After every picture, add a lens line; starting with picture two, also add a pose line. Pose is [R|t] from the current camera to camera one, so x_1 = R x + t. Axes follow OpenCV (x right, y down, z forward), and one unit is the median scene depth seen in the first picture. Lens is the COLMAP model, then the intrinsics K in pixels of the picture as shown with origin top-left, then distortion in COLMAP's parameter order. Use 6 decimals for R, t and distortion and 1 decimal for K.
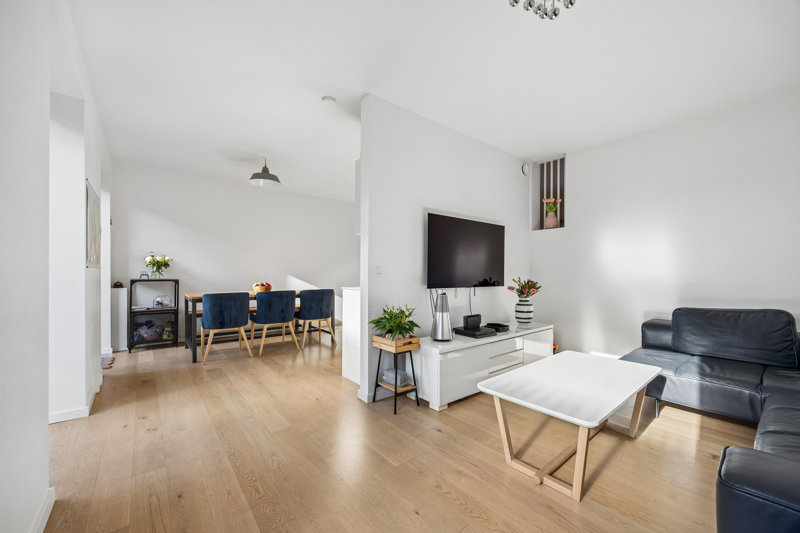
lens RADIAL K [[314.4, 0, 400.9], [0, 314.4, 268.3], [0, 0, 1]] dist [0.000472, -0.000071]
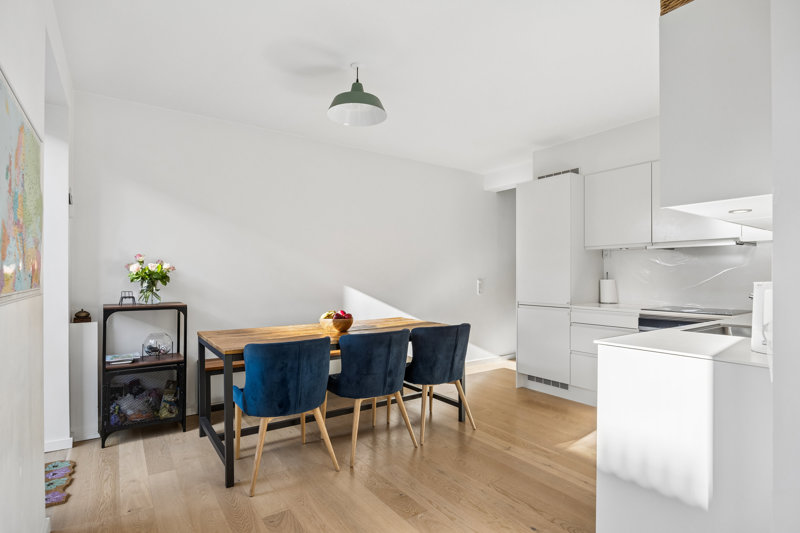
lens RADIAL K [[414.3, 0, 401.5], [0, 414.3, 271.7], [0, 0, 1]] dist [-0.006669, 0.000939]
pose [[0.996417, -0.004246, -0.084468, -0.295031], [0.004106, 0.999990, -0.001837, -0.020416], [0.084475, 0.001484, 0.996424, 0.342744]]
